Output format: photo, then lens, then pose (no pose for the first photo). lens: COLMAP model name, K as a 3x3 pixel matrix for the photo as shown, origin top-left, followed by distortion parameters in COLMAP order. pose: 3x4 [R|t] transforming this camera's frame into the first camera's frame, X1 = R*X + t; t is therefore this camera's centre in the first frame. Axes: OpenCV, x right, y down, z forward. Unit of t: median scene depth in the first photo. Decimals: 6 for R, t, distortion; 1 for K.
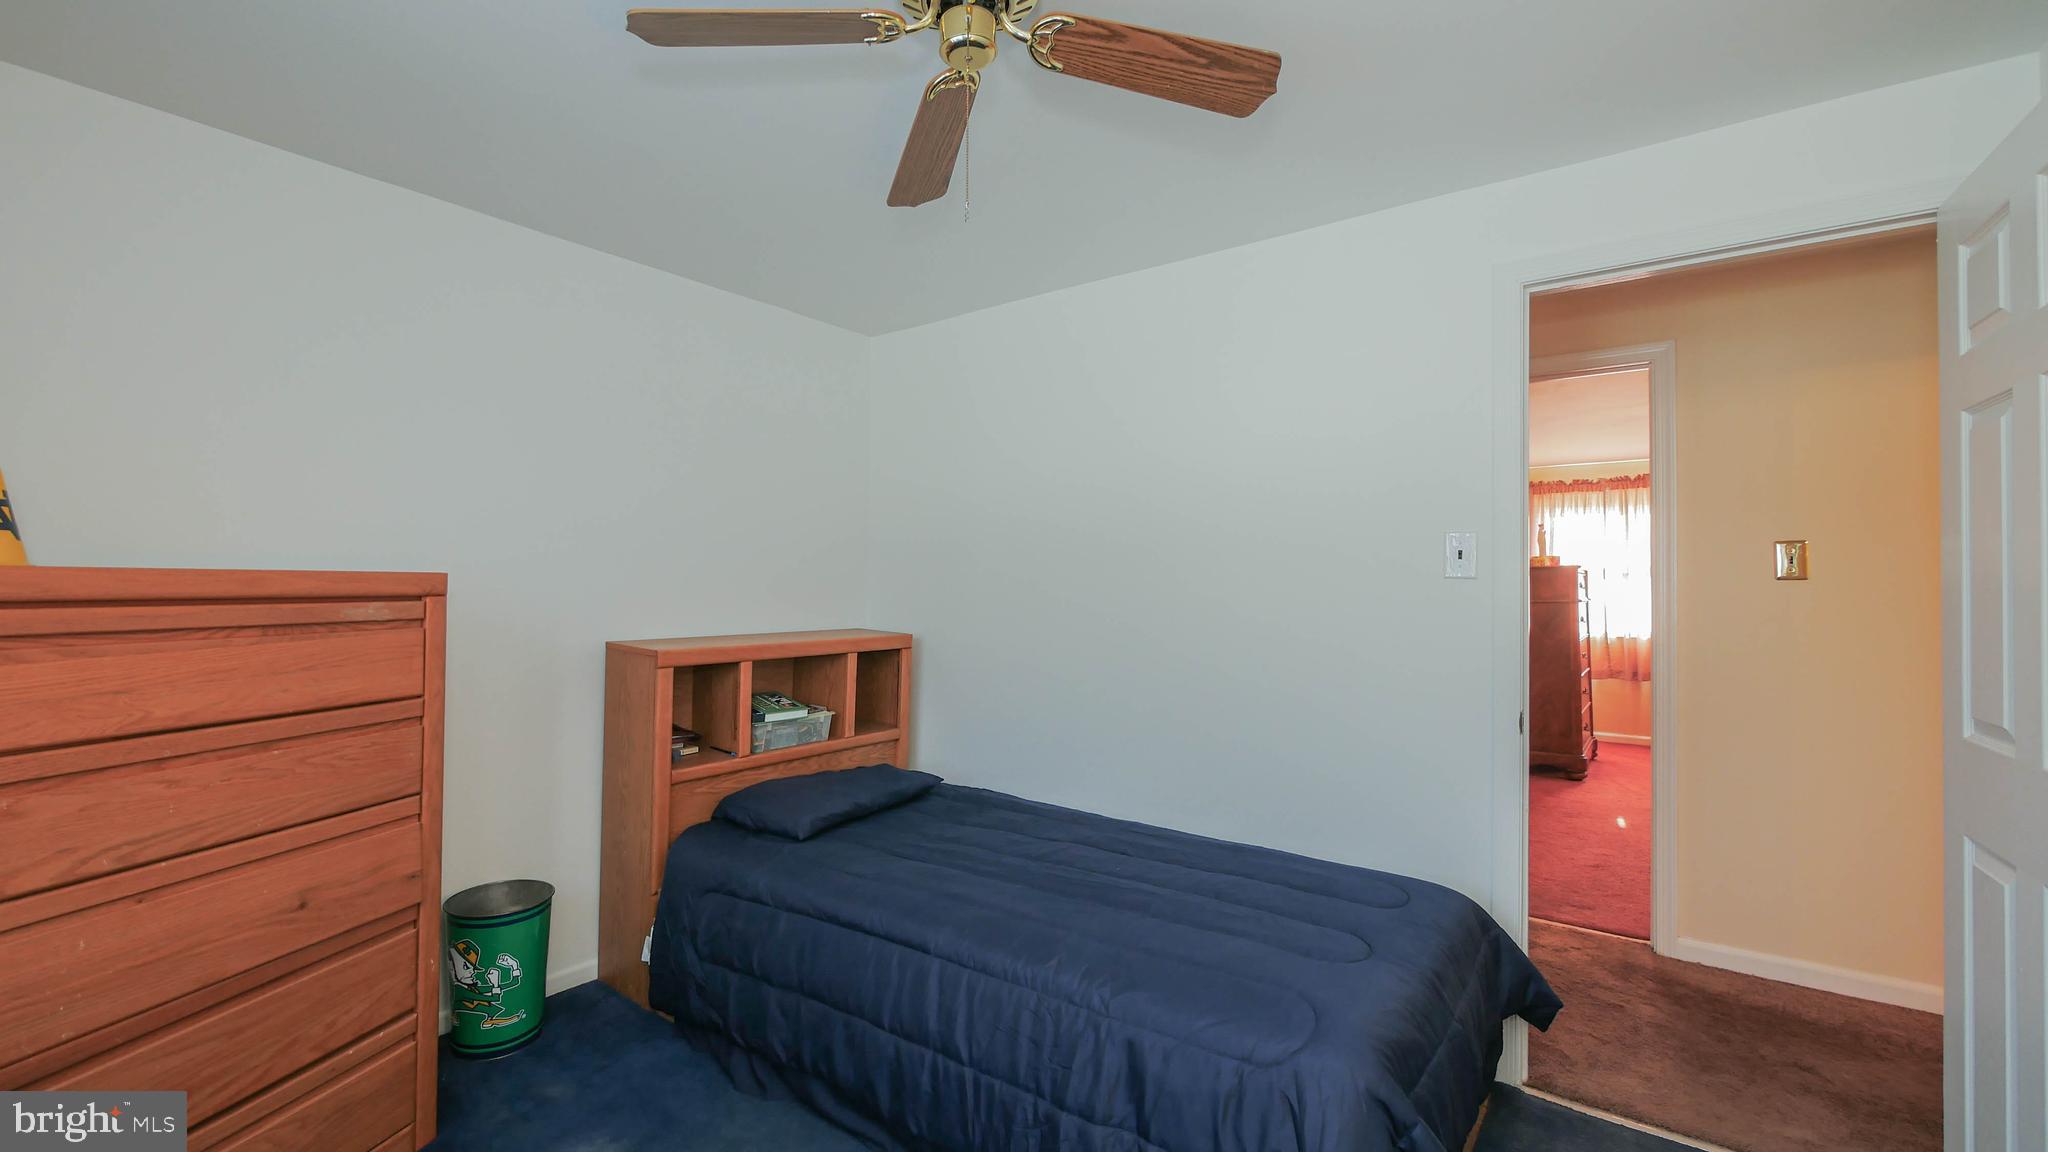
lens RADIAL K [[846.3, 0, 1015.6], [0, 846.3, 573.7], [0, 0, 1]] dist [-0.004934, 0.001135]
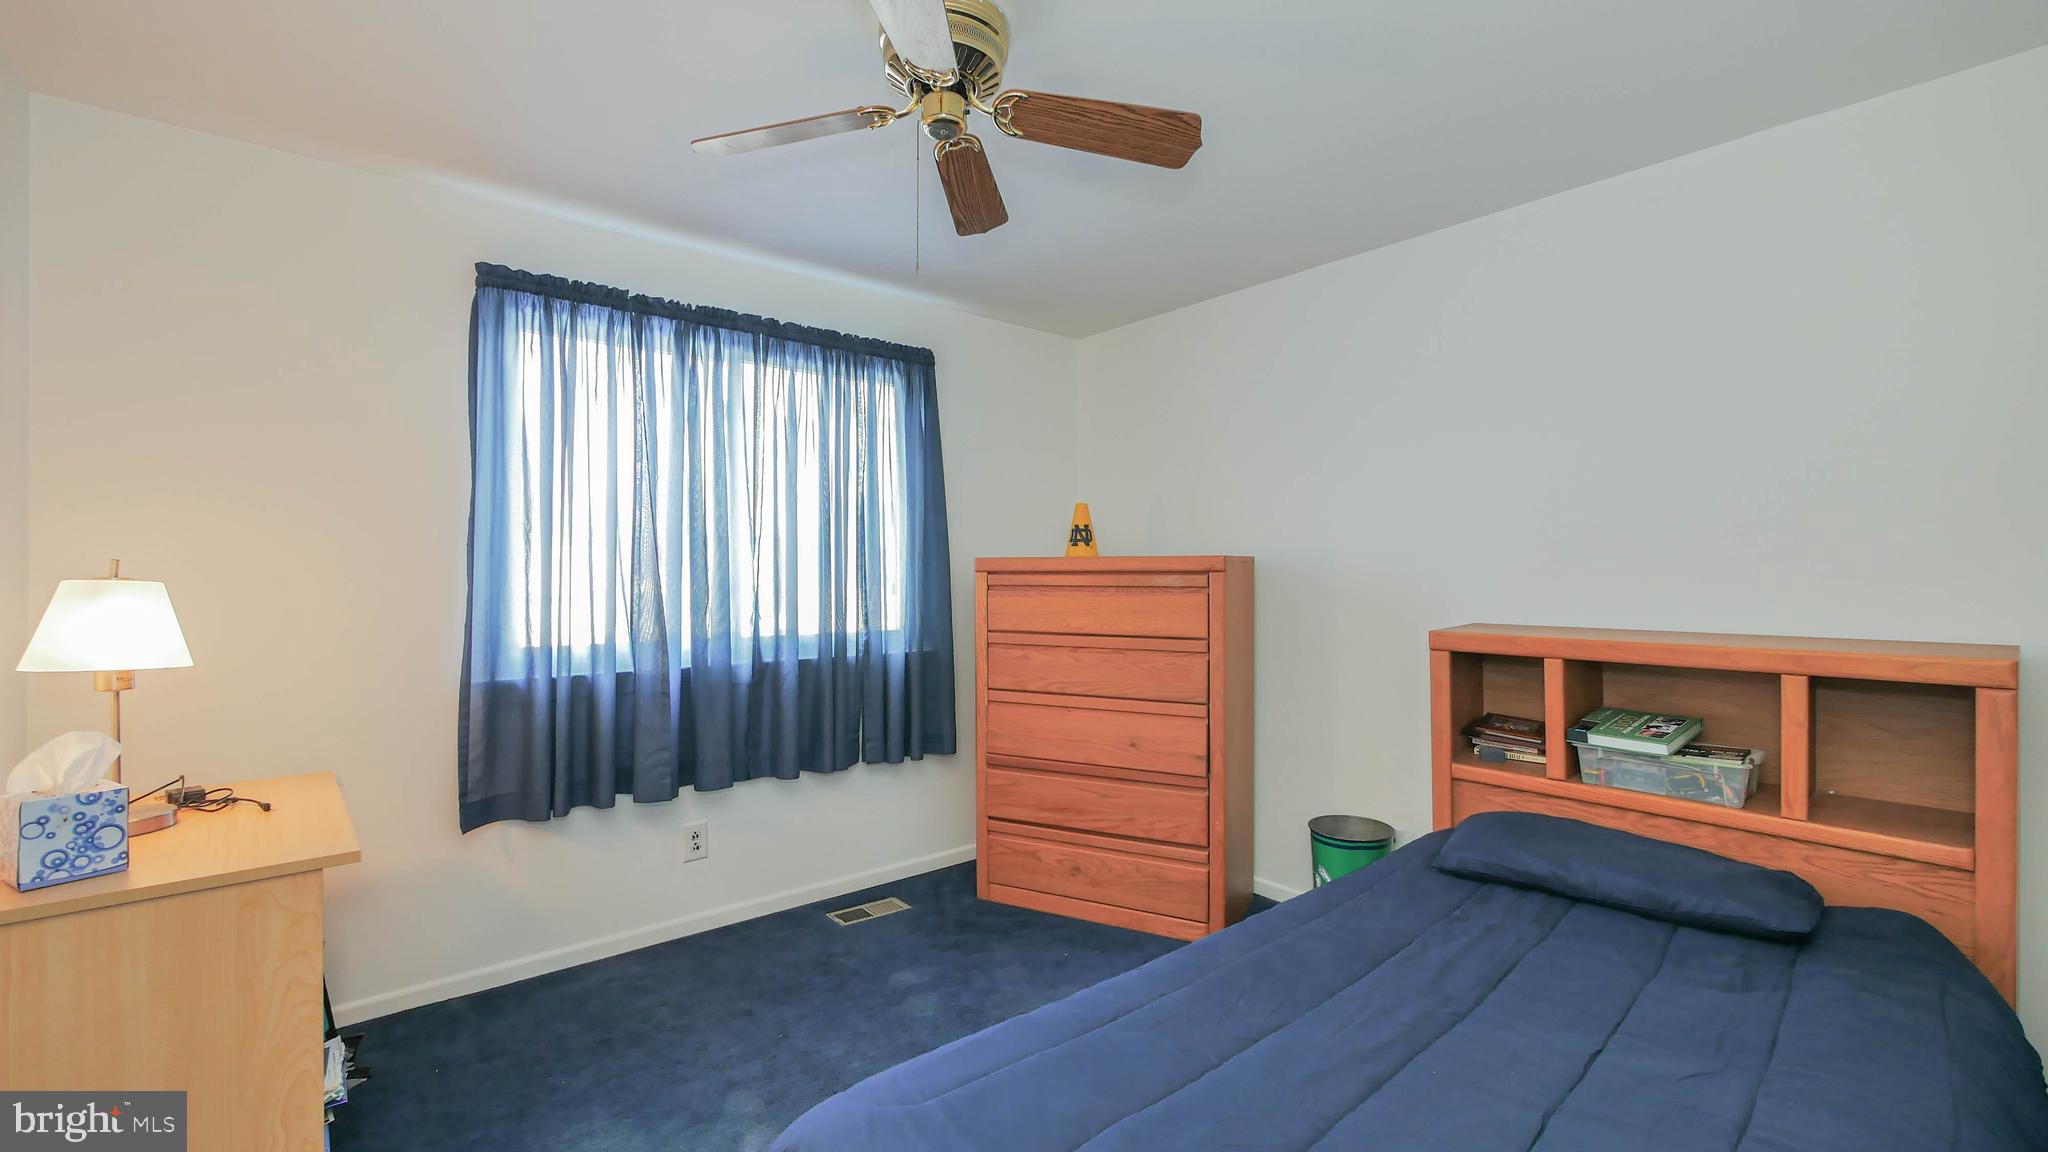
lens RADIAL K [[846.3, 0, 1025.8], [0, 846.3, 564.9], [0, 0, 1]] dist [-0.004934, 0.001135]
pose [[-0.219211, -0.003871, -0.975670, 0.829506], [0.015932, 0.999845, -0.007546, 0.021602], [0.975547, -0.017199, -0.219116, 1.033936]]
